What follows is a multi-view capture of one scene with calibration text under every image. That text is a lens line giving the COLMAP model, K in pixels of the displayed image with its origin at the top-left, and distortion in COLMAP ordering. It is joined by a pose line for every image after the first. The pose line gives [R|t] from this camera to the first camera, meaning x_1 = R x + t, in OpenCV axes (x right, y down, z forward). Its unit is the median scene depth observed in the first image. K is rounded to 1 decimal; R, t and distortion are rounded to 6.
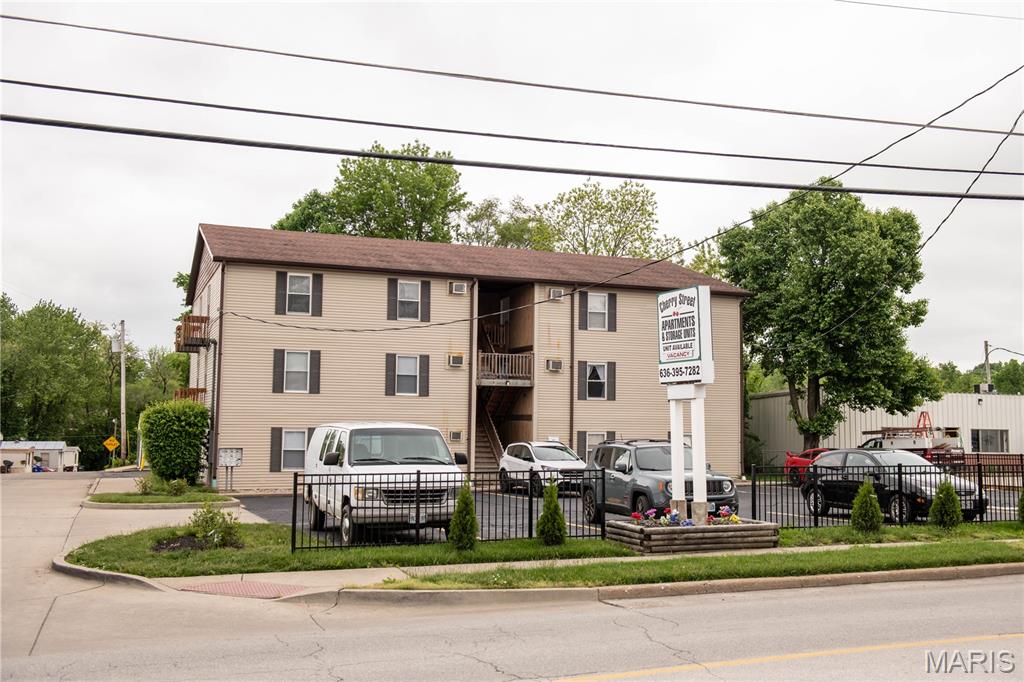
lens RADIAL K [[1024.7, 0, 512.0], [0, 1024.7, 341.0], [0, 0, 1]] dist [0.041042, 0.005591]
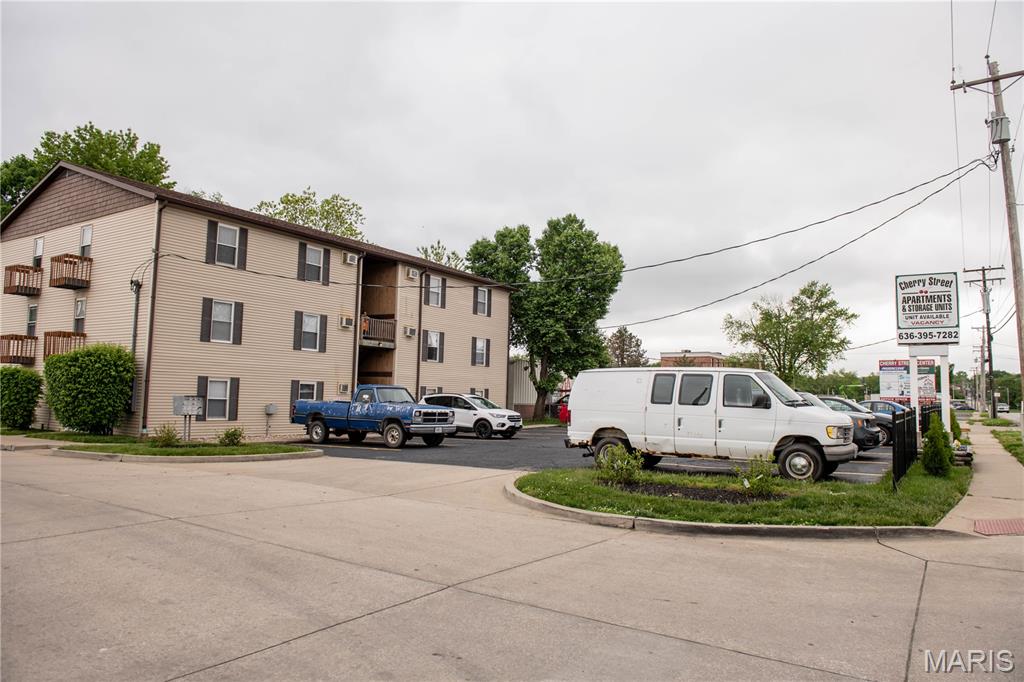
lens RADIAL K [[700.9, 0, 512.0], [0, 700.9, 341.0], [0, 0, 1]] dist [-0.044940, 0.000309]
pose [[0.810525, 0.054248, 0.583186, -0.361444], [-0.061300, 0.998090, -0.007646, 0.034995], [-0.582487, -0.029552, 0.812303, 0.266487]]
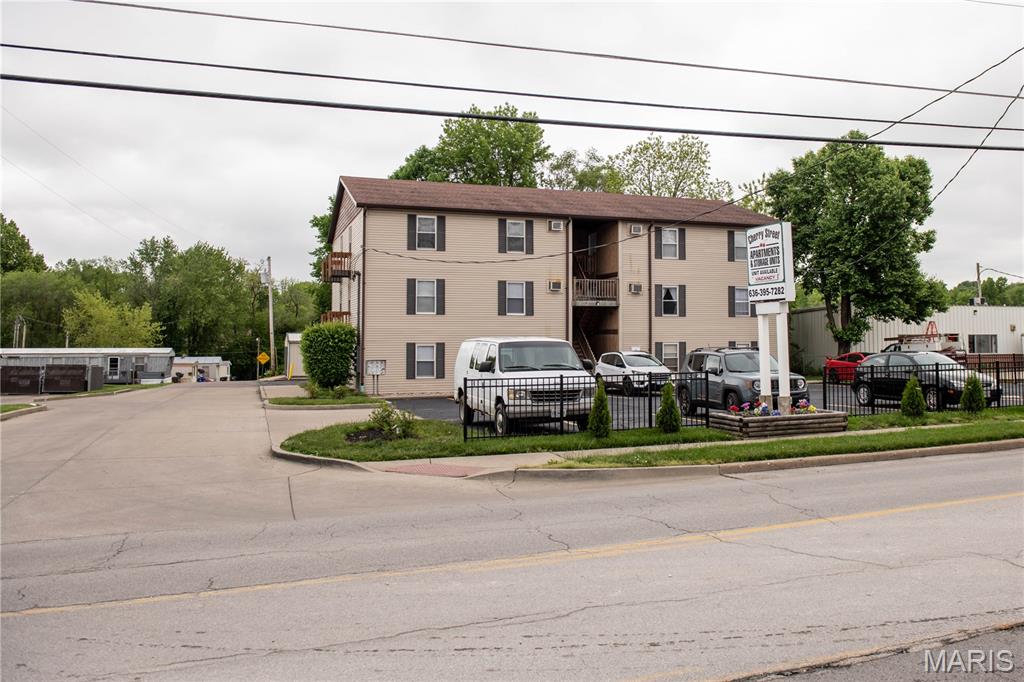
lens RADIAL K [[856.0, 0, 581.0], [0, 856.0, 291.1], [0, 0, 1]] dist [-0.036821, -0.001884]
pose [[0.999869, -0.015522, 0.004498, -0.029319], [0.015399, 0.999535, 0.026316, -0.000700], [-0.004905, -0.026243, 0.999644, -0.012714]]
